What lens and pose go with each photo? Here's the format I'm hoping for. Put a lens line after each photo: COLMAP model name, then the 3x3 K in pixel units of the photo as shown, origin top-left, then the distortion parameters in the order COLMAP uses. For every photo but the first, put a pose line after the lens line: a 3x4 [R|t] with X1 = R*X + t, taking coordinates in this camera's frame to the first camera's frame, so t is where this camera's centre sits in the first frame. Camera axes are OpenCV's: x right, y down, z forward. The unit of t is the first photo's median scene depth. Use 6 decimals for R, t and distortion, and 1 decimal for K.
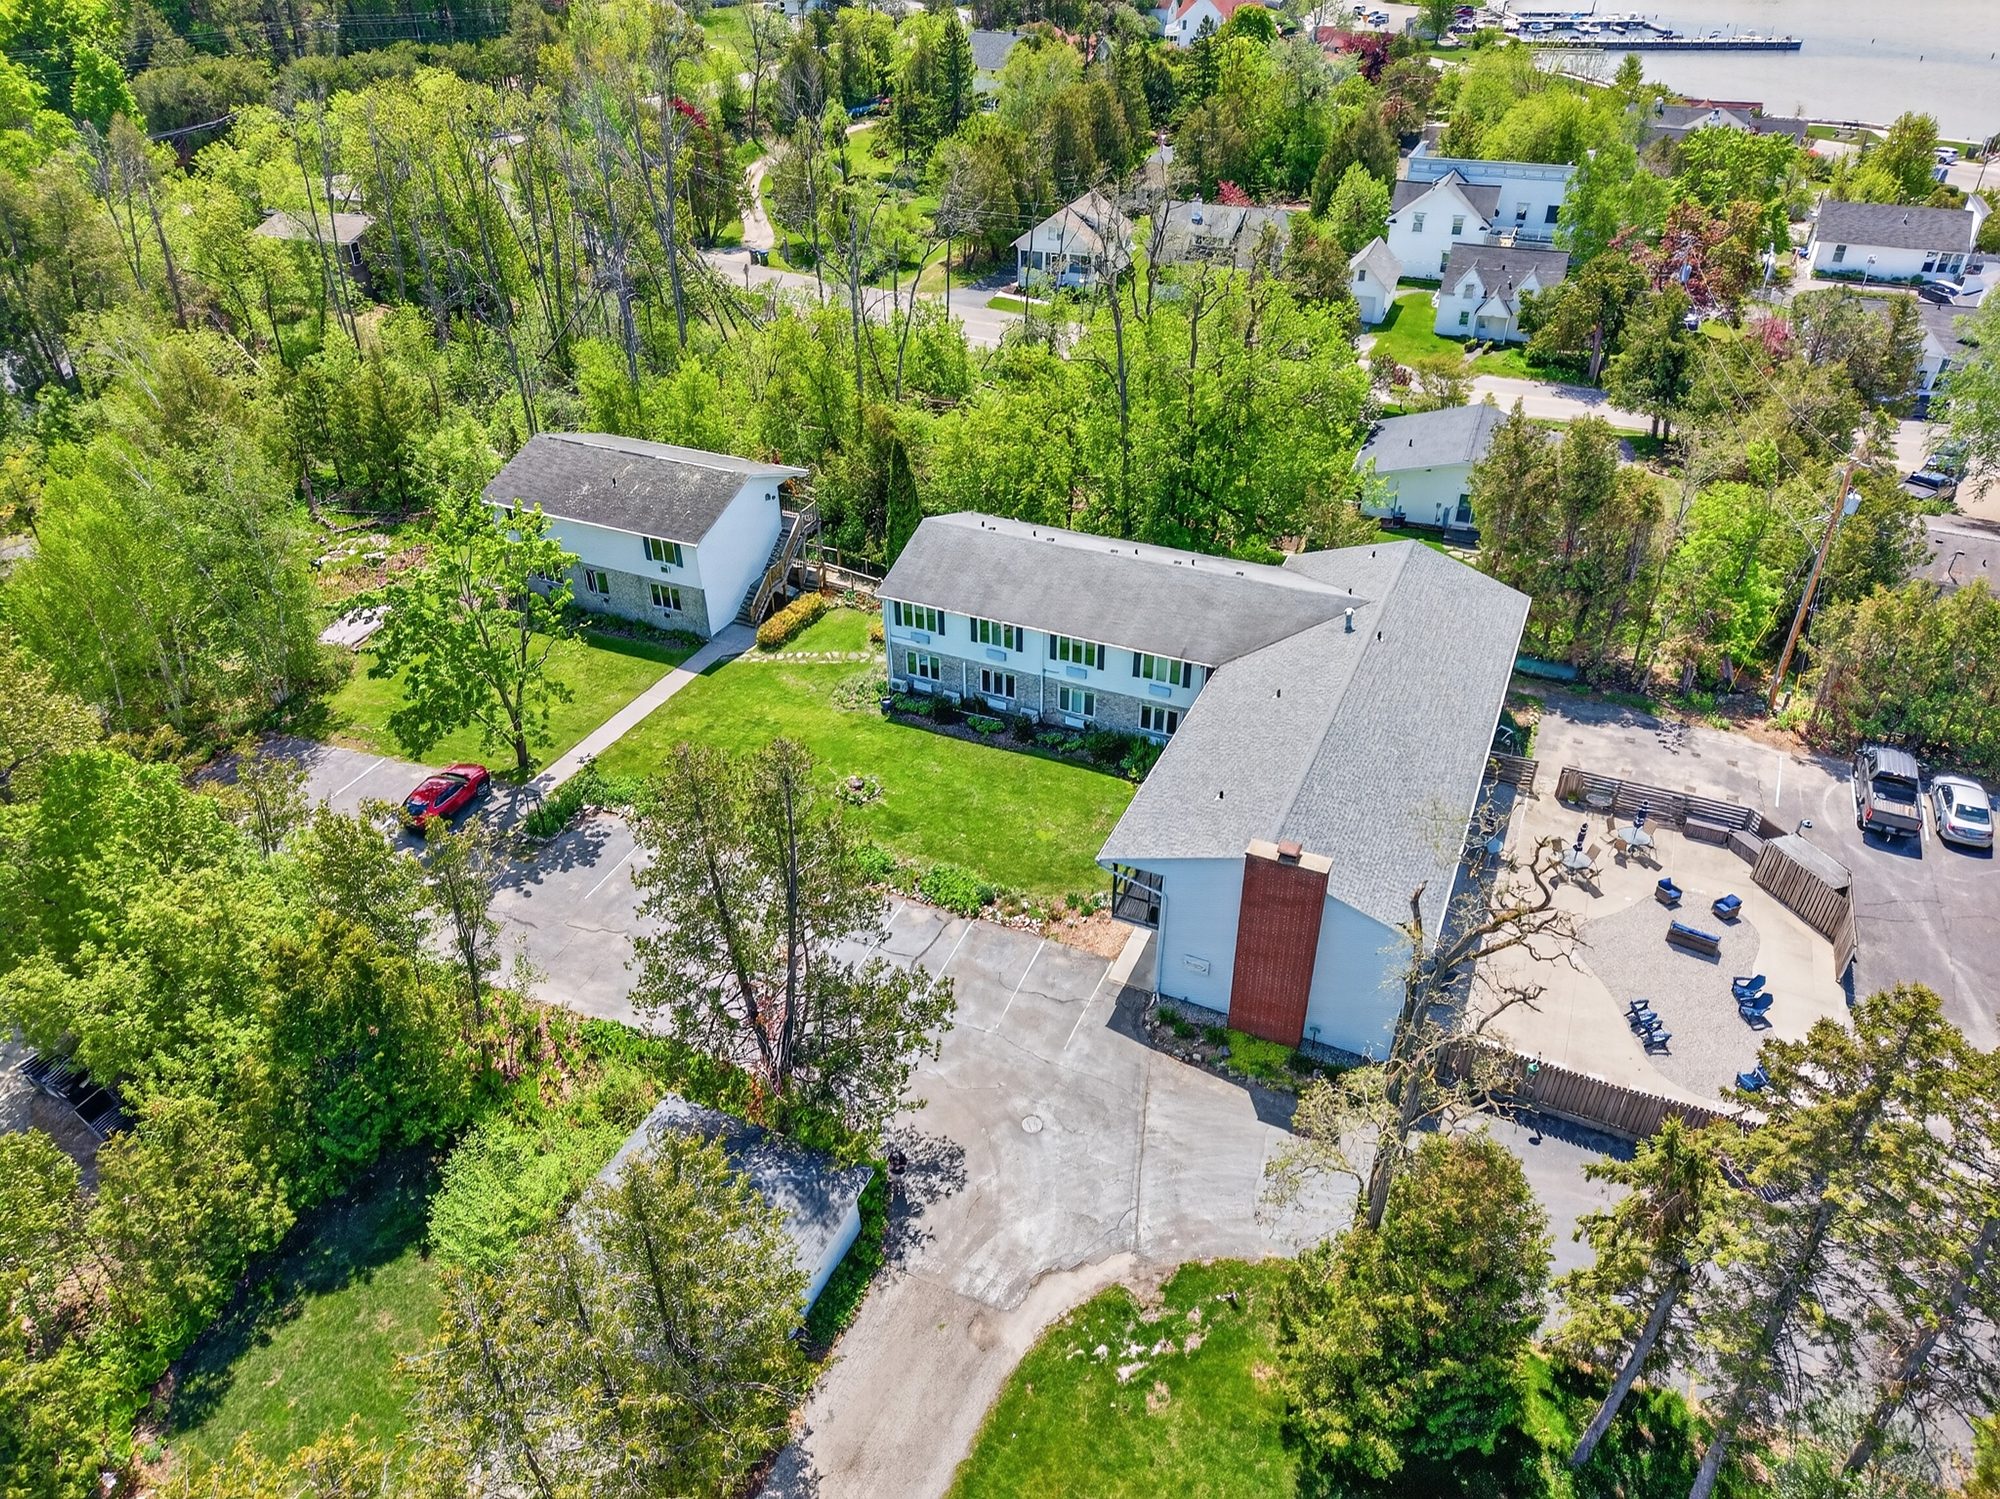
lens RADIAL K [[1341.1, 0, 1001.7], [0, 1341.1, 747.0], [0, 0, 1]] dist [0.031521, -0.025690]
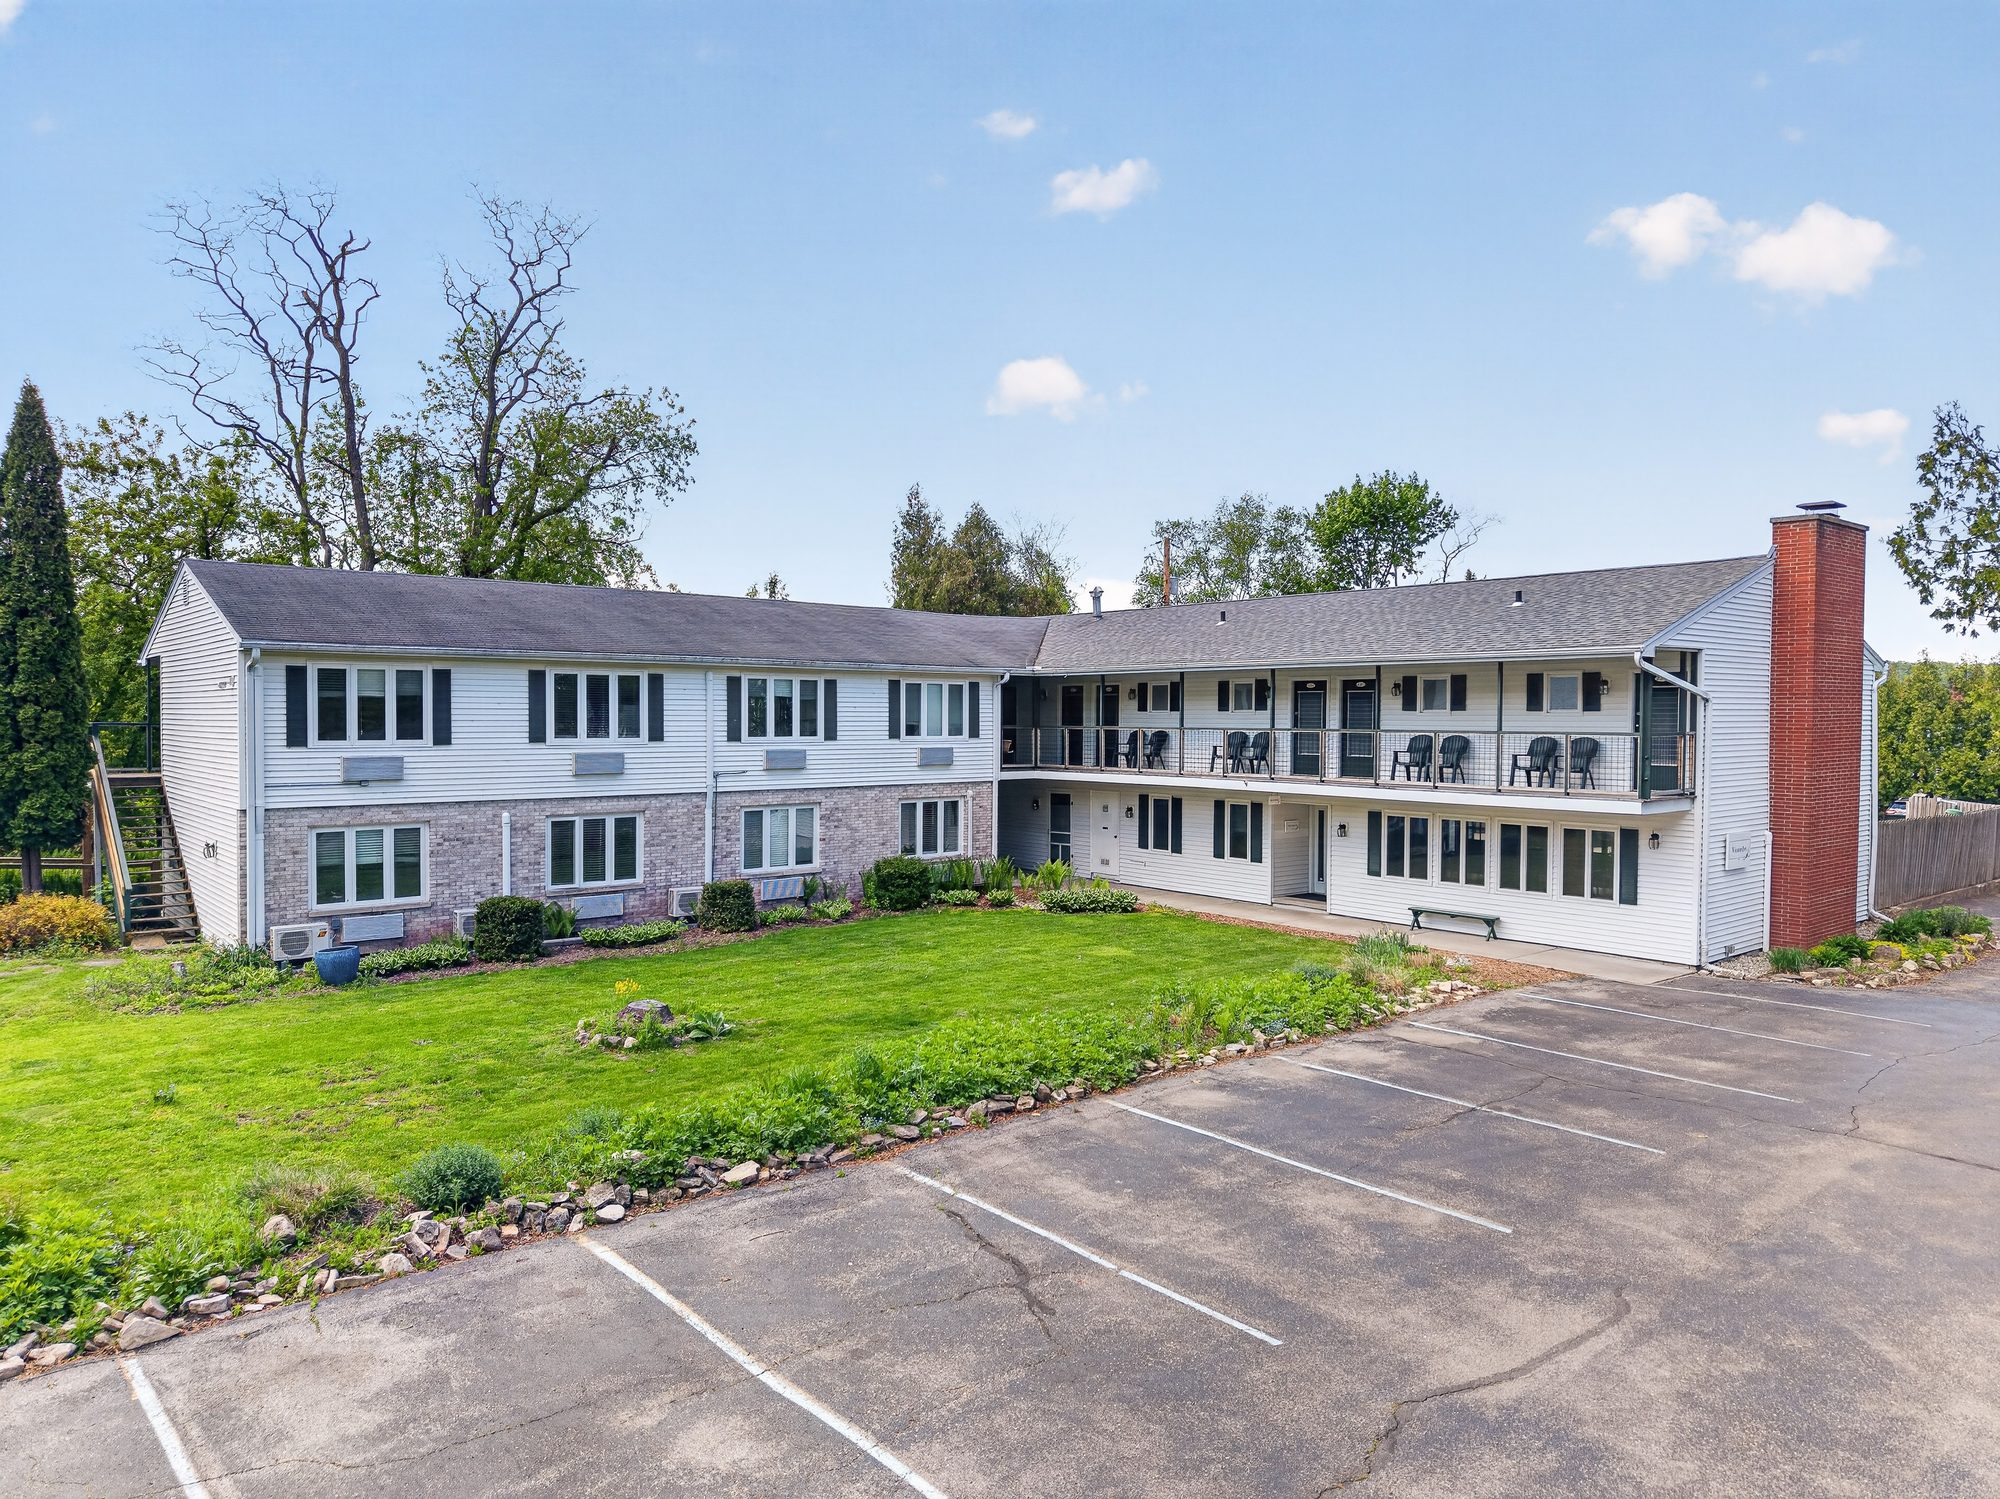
lens RADIAL K [[1327.3, 0, 982.7], [0, 1327.3, 753.3], [0, 0, 1]] dist [0.075729, -0.139180]
pose [[0.436386, -0.014443, 0.899643, -0.317713], [0.494433, 0.839224, -0.226360, 0.078056], [-0.751733, 0.543594, 0.373367, 0.754668]]
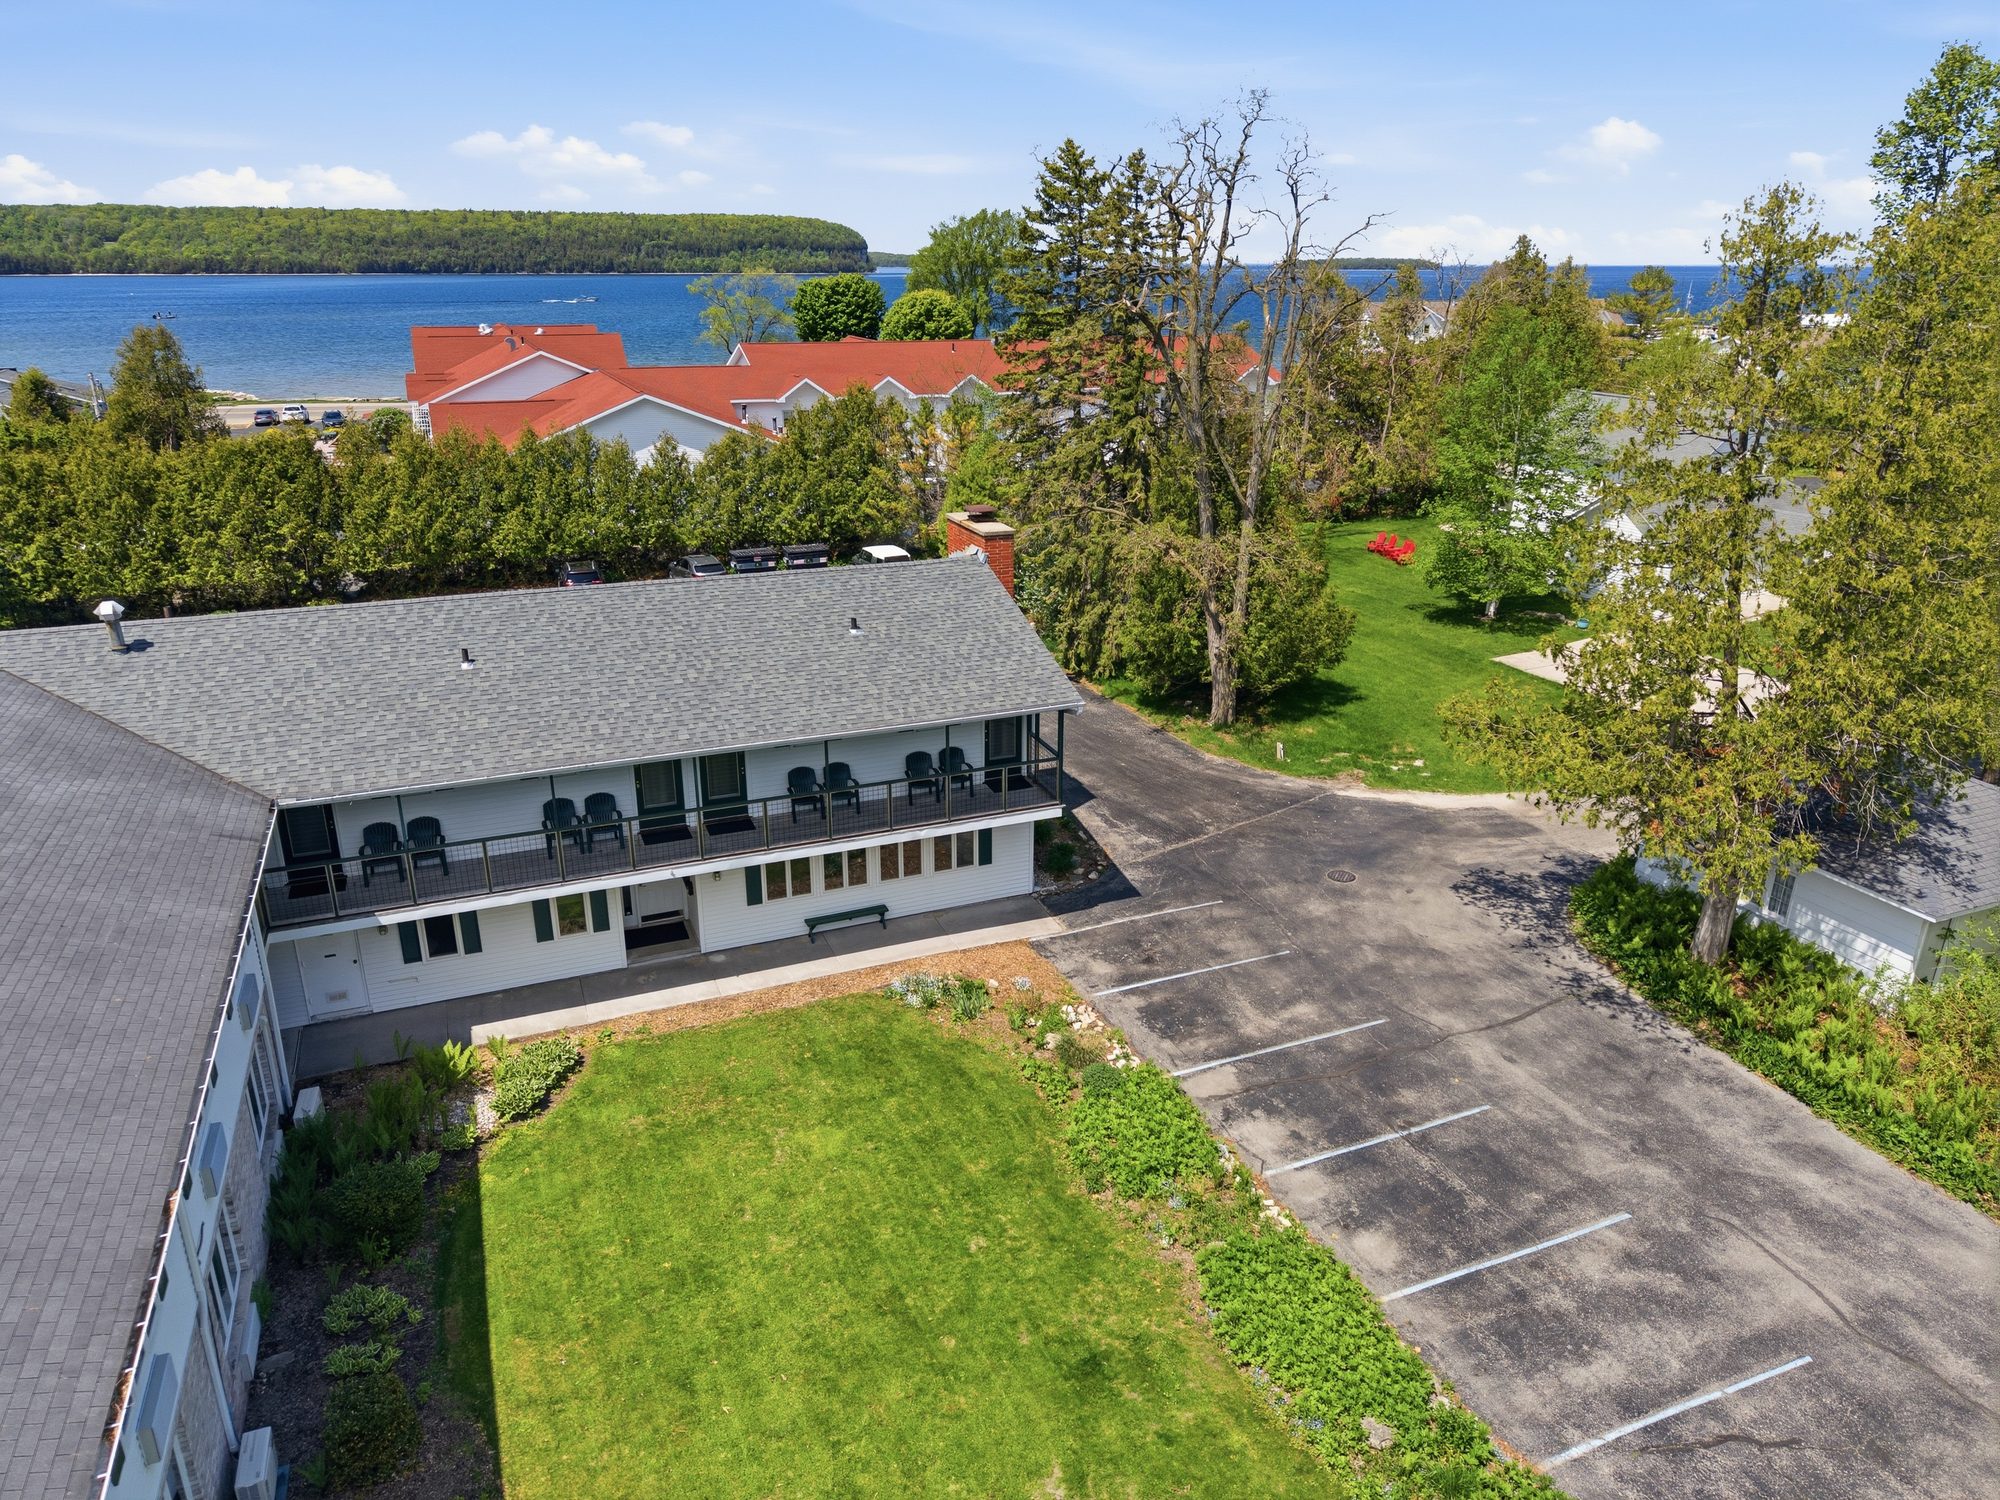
lens RADIAL K [[1341.1, 0, 1001.7], [0, 1341.1, 747.5], [0, 0, 1]] dist [0.031521, -0.025690]
pose [[-0.730562, -0.223889, 0.645099, -0.205634], [0.386395, 0.643381, 0.660878, -0.216541], [-0.563008, 0.732075, -0.383521, 0.927932]]
